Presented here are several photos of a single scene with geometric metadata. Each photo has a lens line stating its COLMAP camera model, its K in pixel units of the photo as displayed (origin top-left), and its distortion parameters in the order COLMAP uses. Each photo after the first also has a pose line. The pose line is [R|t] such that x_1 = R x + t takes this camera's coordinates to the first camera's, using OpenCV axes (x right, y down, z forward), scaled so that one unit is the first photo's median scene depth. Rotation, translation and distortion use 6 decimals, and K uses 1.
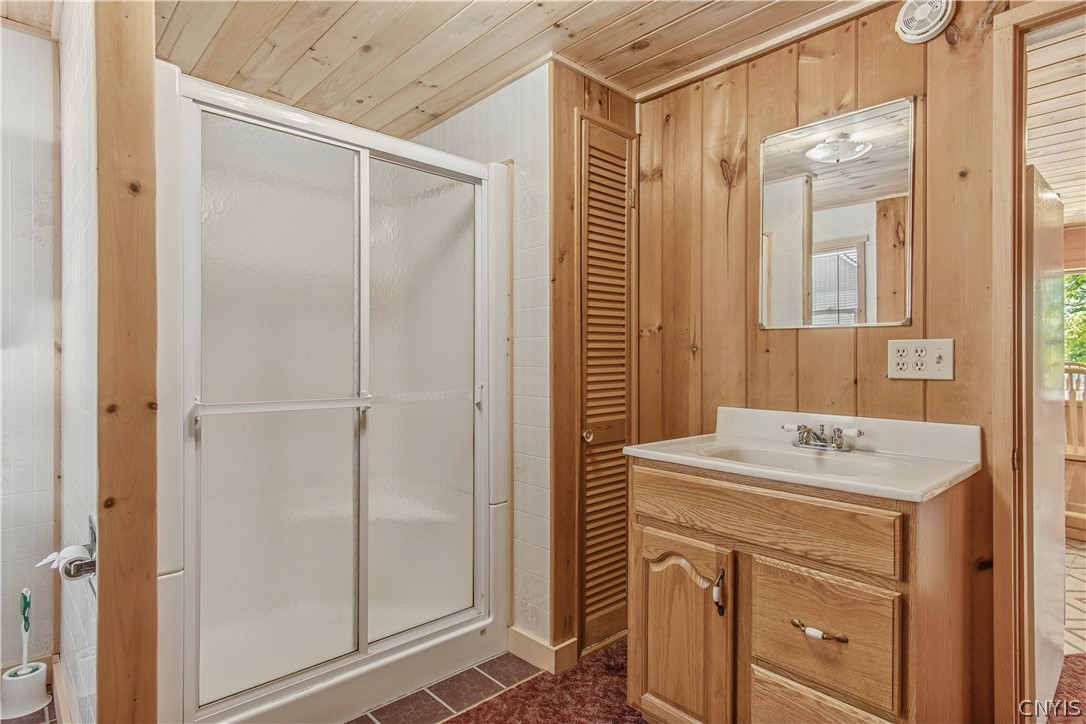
lens RADIAL K [[579.8, 0, 544.3], [0, 579.8, 361.0], [0, 0, 1]] dist [0.008232, 0.001536]
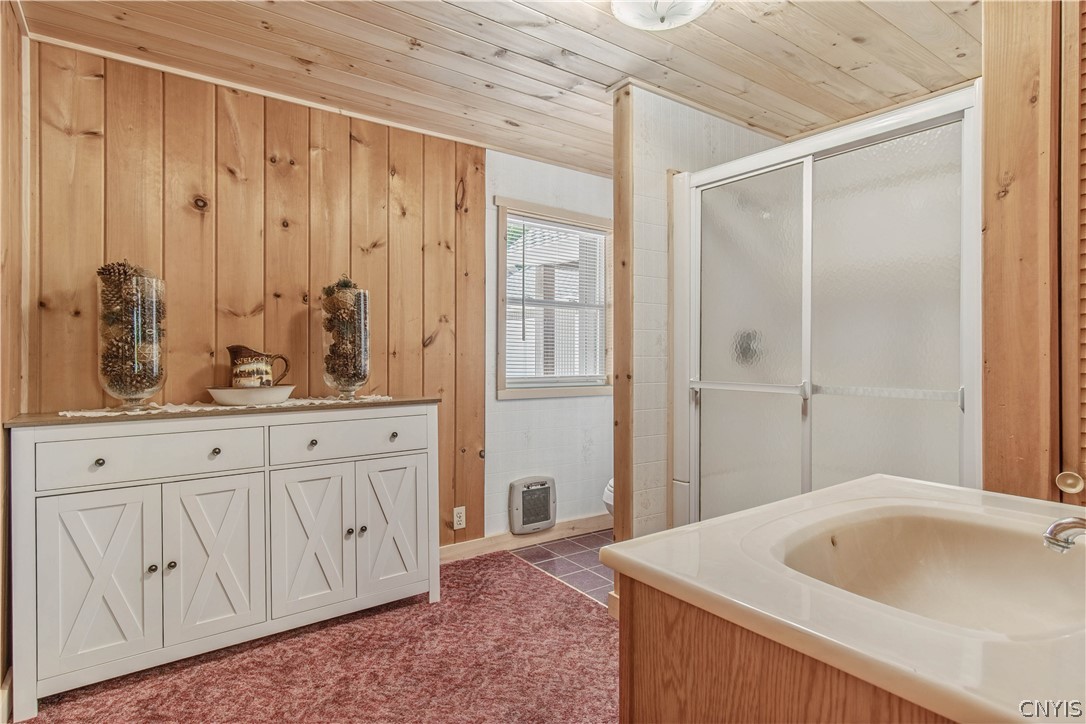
lens RADIAL K [[579.8, 0, 544.1], [0, 579.8, 358.6], [0, 0, 1]] dist [0.008232, 0.001536]
pose [[-0.123601, 0.003256, -0.992327, 0.738255], [-0.005202, 0.999979, 0.003929, 0.007793], [0.992318, 0.005648, -0.123581, 0.580672]]
